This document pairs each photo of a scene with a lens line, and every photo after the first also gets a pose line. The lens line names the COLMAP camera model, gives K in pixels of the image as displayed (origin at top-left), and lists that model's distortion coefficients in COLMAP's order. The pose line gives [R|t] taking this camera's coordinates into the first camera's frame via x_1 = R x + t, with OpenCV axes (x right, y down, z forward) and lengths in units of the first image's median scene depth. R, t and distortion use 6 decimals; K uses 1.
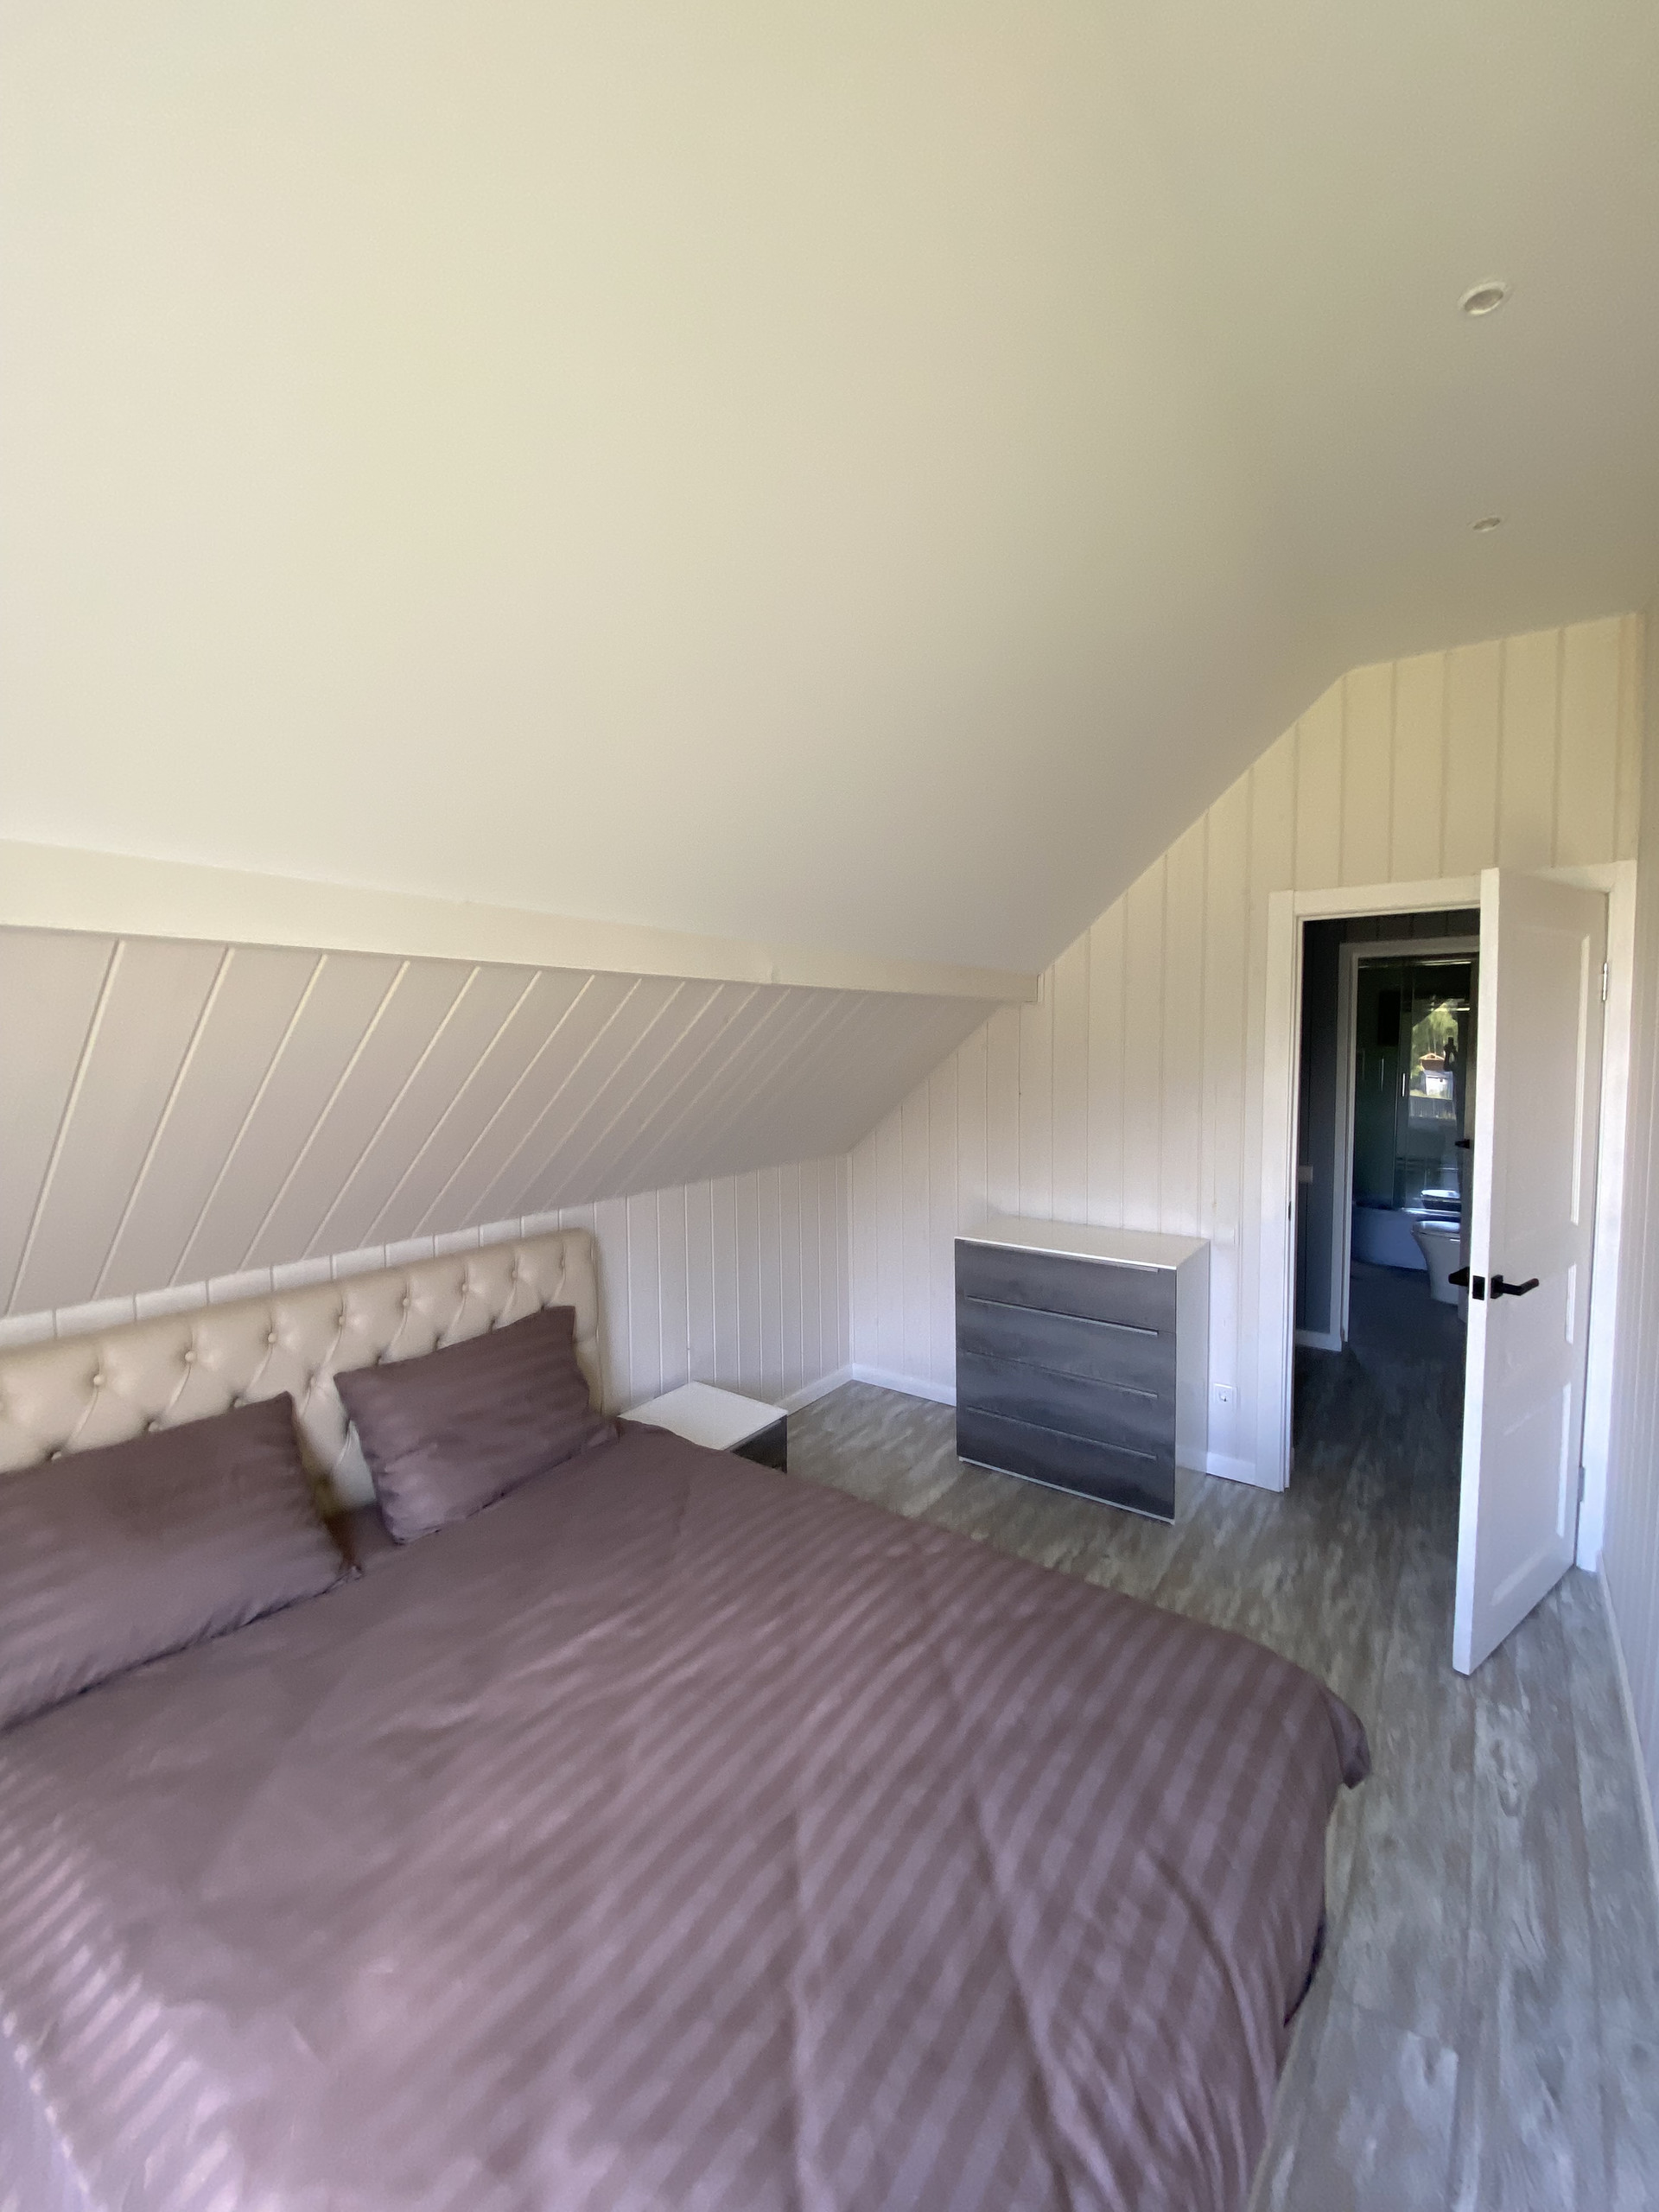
lens RADIAL K [[899.8, 0, 829.5], [0, 899.8, 1106.0], [0, 0, 1]] dist [0.010781, -0.016876]
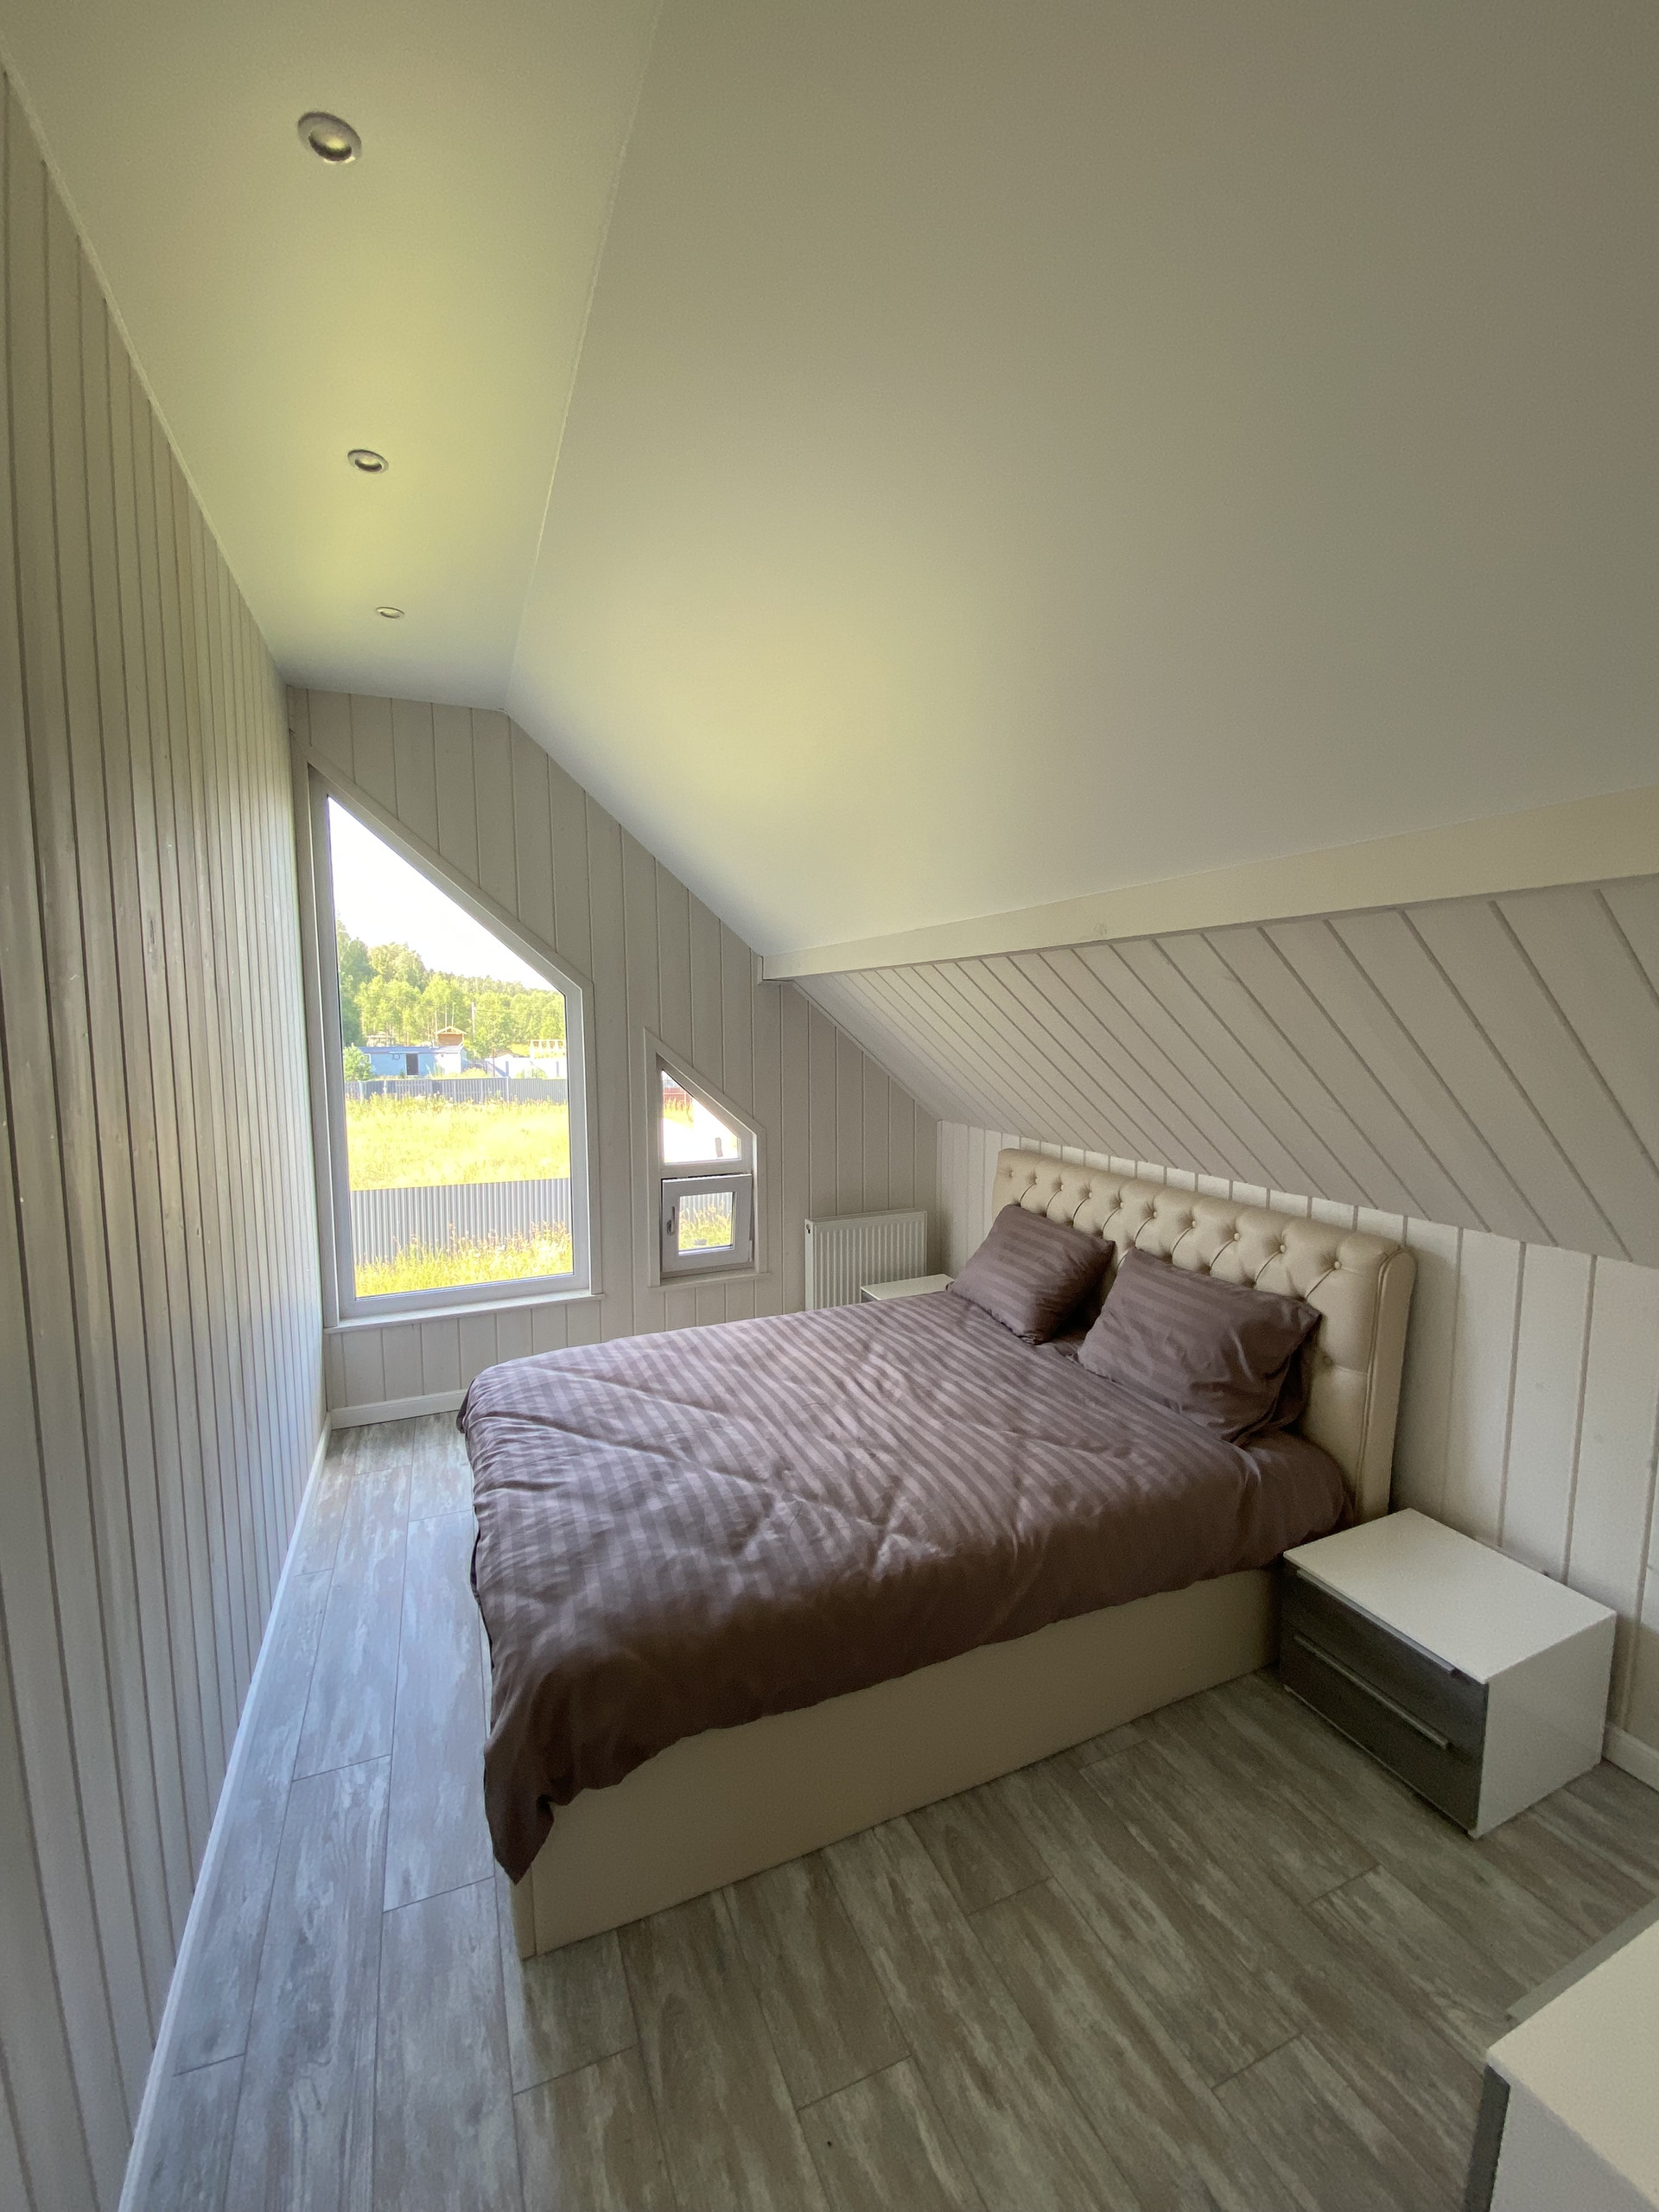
lens RADIAL K [[899.8, 0, 829.5], [0, 899.8, 1106.0], [0, 0, 1]] dist [0.010781, -0.016876]
pose [[-0.518839, 0.110635, -0.847683, 1.182571], [-0.046163, 0.986518, 0.157009, -0.158289], [0.853625, 0.120594, -0.506736, 1.797091]]
